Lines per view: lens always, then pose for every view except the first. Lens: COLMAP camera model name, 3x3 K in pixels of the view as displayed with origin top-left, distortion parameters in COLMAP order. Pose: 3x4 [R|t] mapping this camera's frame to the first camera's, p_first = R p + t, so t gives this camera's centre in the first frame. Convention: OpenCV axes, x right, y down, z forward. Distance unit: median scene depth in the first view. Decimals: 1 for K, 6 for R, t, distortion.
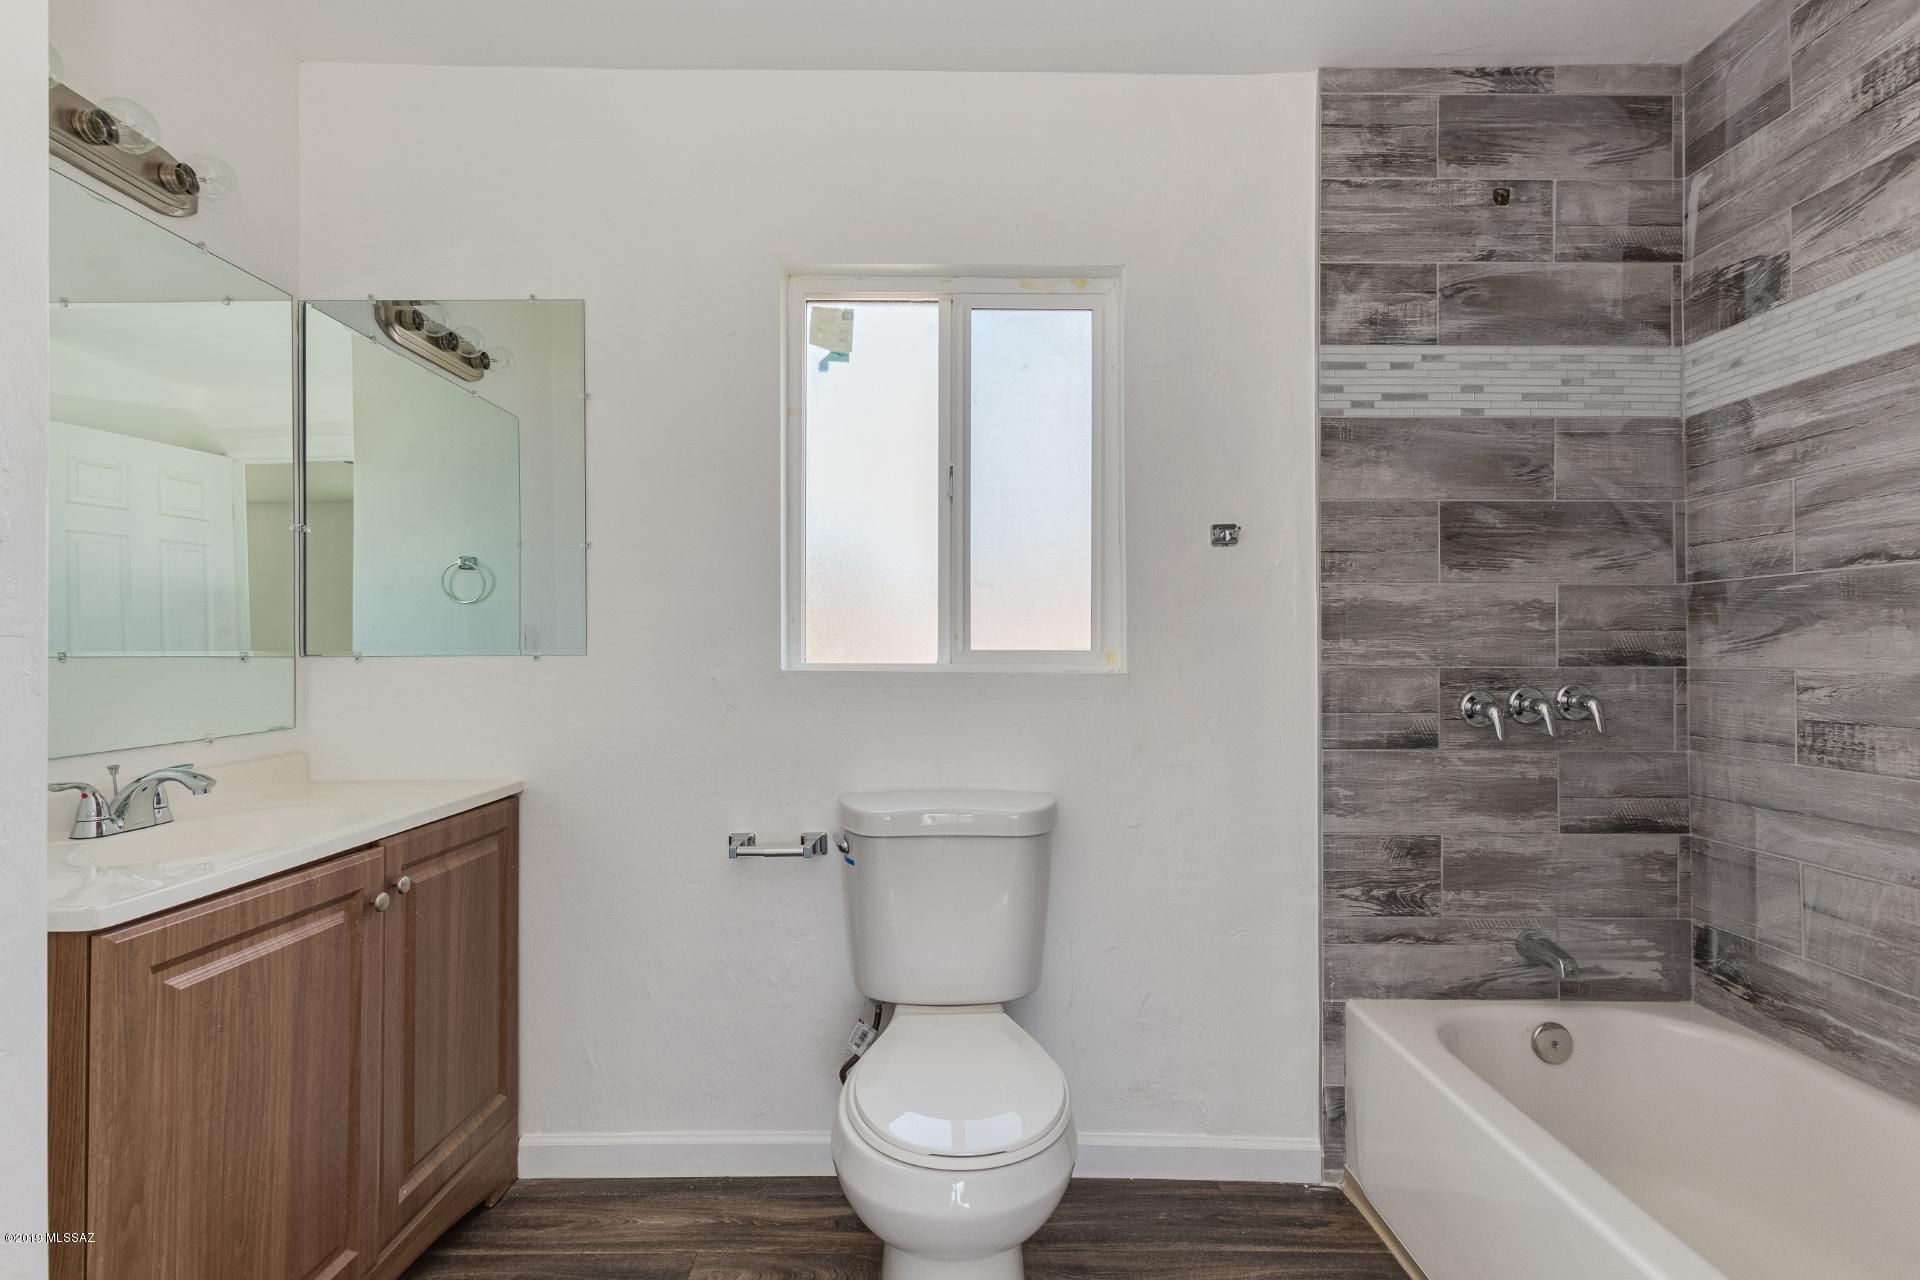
lens RADIAL K [[907.1, 0, 965.9], [0, 907.1, 651.0], [0, 0, 1]] dist [0.013735, -0.005195]
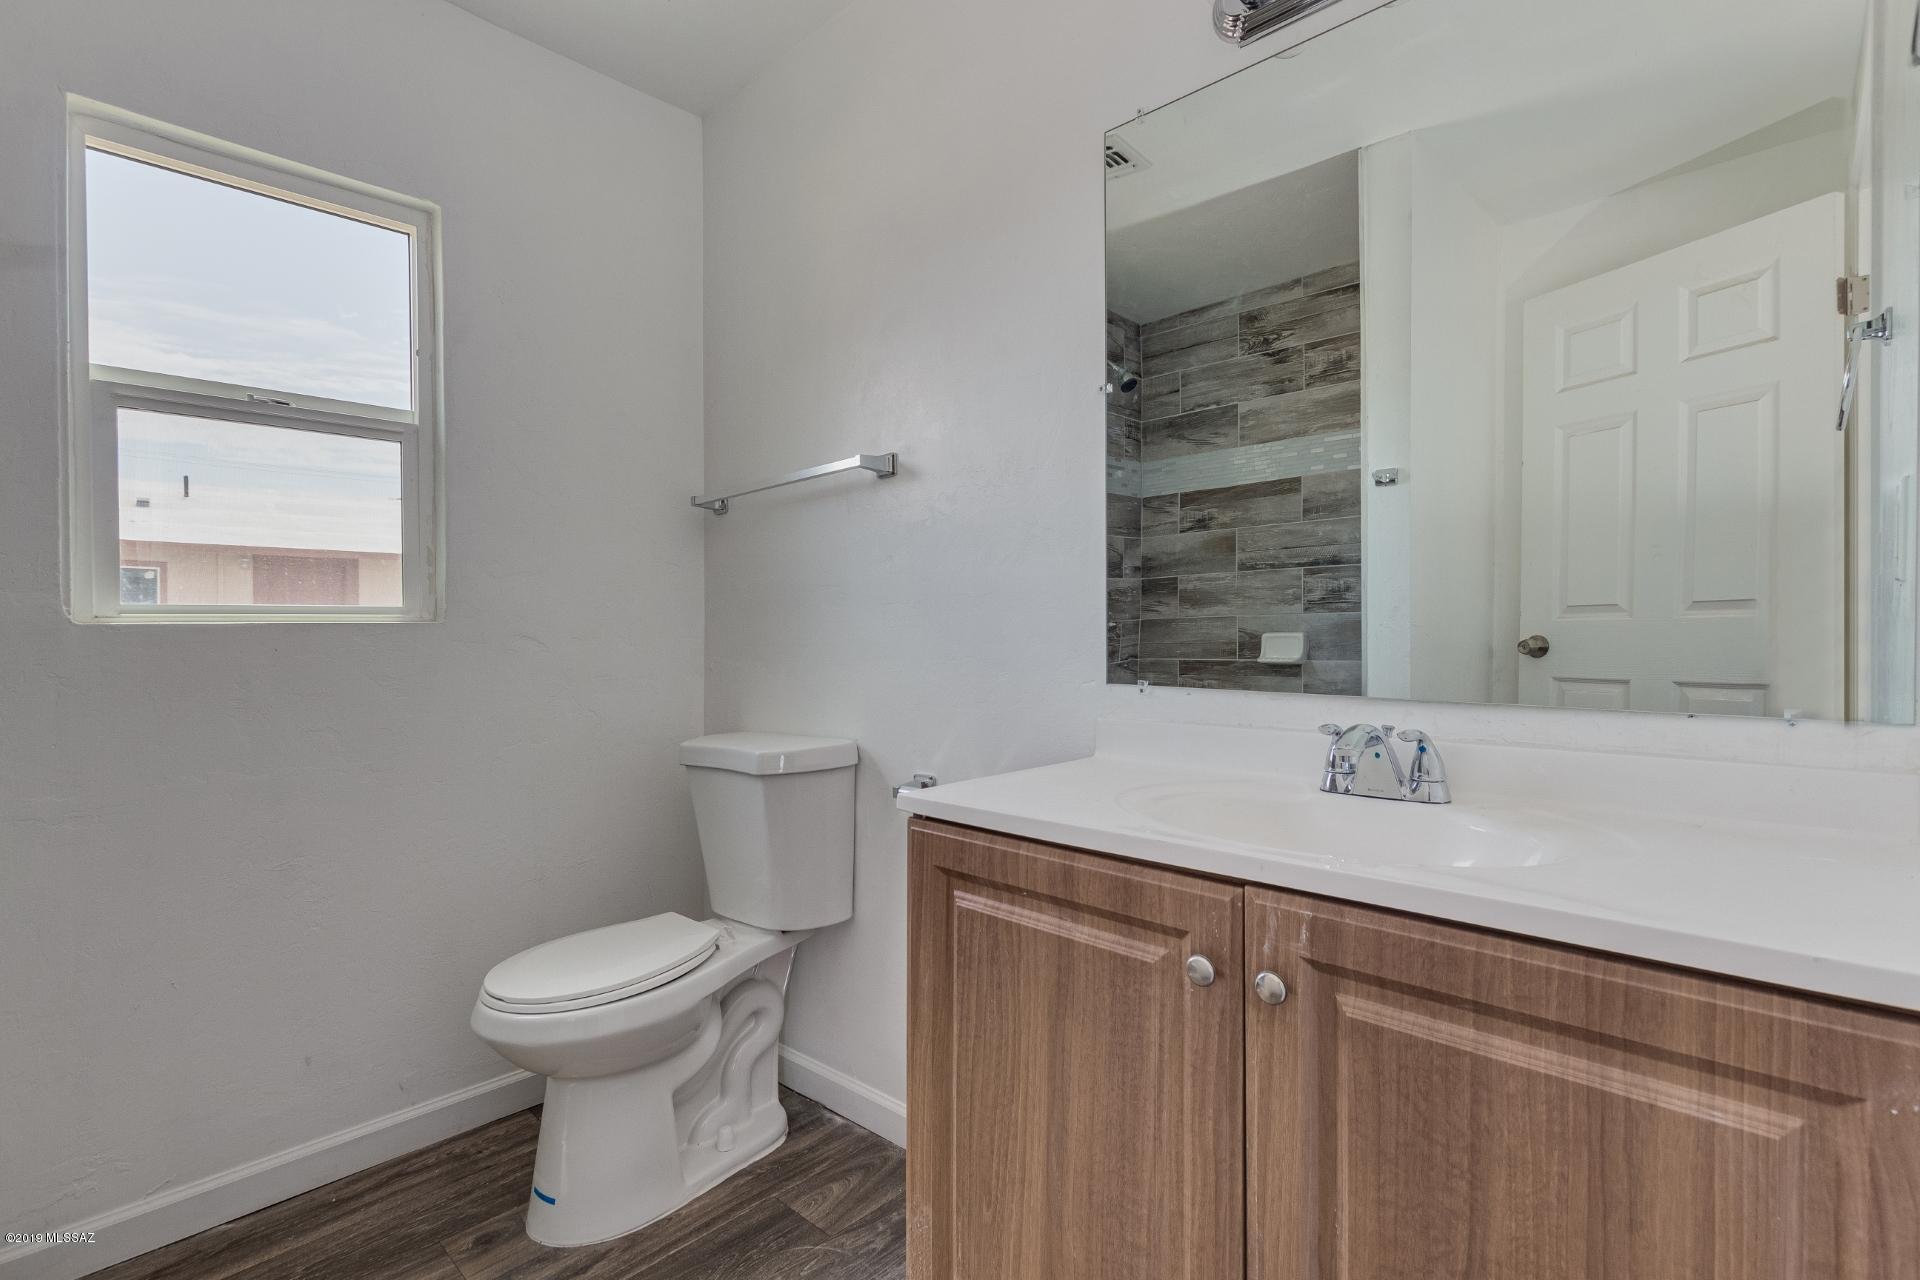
lens RADIAL K [[884.4, 0, 958.0], [0, 884.4, 645.4], [0, 0, 1]] dist [-0.002043, 0.000050]
pose [[-0.702079, 0.019508, -0.711831, -0.134682], [0.019531, 0.999776, 0.008136, 0.061677], [0.711831, -0.008190, -0.702303, 1.538881]]
